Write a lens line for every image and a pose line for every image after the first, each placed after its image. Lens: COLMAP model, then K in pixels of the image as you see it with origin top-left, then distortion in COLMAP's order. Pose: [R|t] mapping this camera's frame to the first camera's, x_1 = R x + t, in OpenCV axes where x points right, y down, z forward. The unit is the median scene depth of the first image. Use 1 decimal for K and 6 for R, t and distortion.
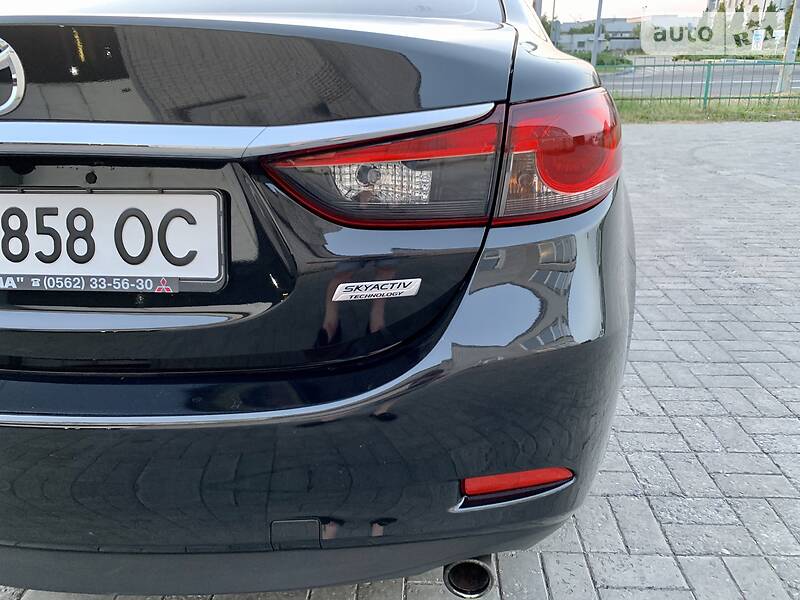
lens RADIAL K [[613.2, 0, 402.4], [0, 613.2, 299.7], [0, 0, 1]] dist [0.001882, 0.005209]
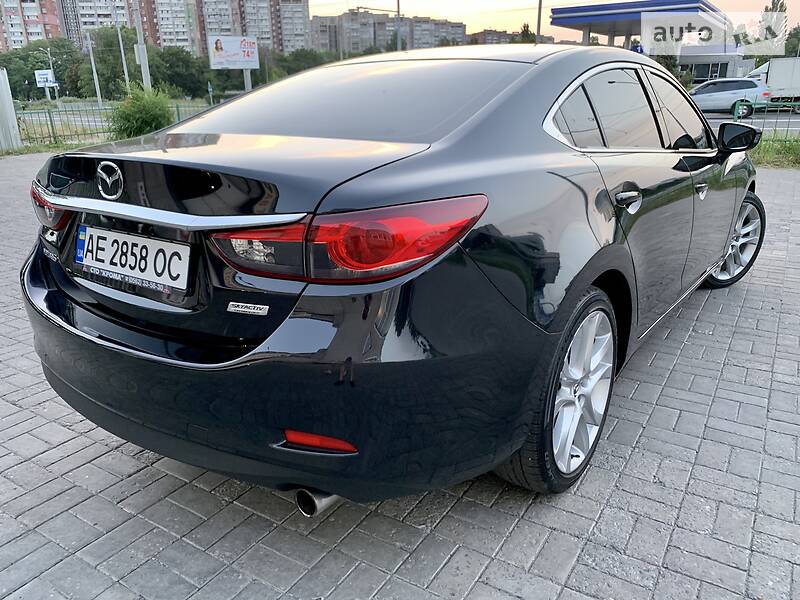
lens RADIAL K [[613.2, 0, 402.4], [0, 613.2, 299.7], [0, 0, 1]] dist [0.001882, 0.005209]
pose [[0.871813, 0.152702, -0.465429, 1.169930], [-0.171308, 0.985215, 0.002353, -0.122132], [0.458907, 0.077680, 0.885082, -0.376599]]
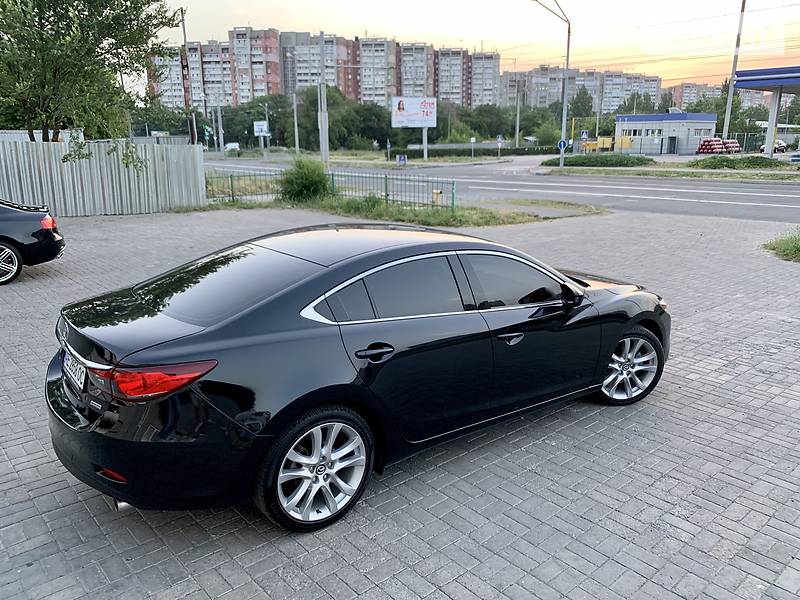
lens RADIAL K [[609.3, 0, 404.2], [0, 609.3, 298.6], [0, 0, 1]] dist [0.005266, 0.004106]
pose [[0.703161, 0.184699, -0.686623, 3.722125], [-0.268771, 0.963068, -0.016182, -1.086427], [0.658276, 0.195923, 0.726834, -0.606640]]
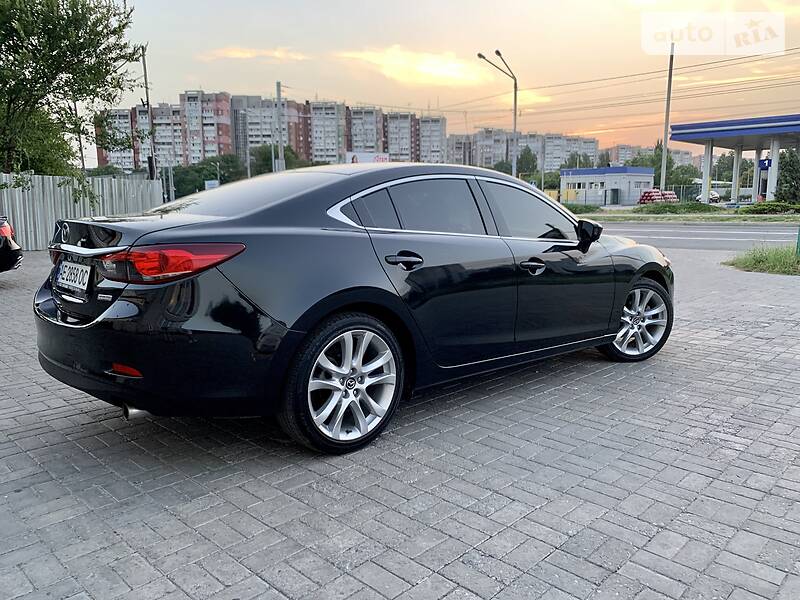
lens RADIAL K [[609.1, 0, 401.5], [0, 609.1, 298.1], [0, 0, 1]] dist [0.009414, 0.000831]
pose [[0.753690, 0.107349, -0.648404, 3.311725], [-0.242590, 0.962343, -0.122658, 0.003442], [0.610820, 0.249743, 0.751350, -0.507685]]
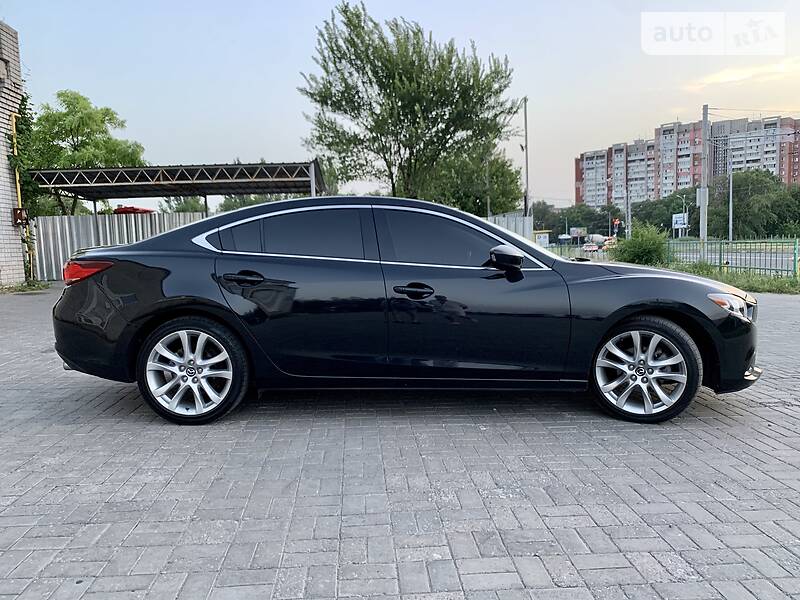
lens RADIAL K [[609.1, 0, 401.5], [0, 609.1, 298.1], [0, 0, 1]] dist [0.009414, 0.000831]
pose [[0.129899, 0.094850, -0.986980, 5.705785], [-0.343178, 0.938192, 0.044995, -1.235834], [0.930245, 0.332865, 0.154421, 2.931436]]
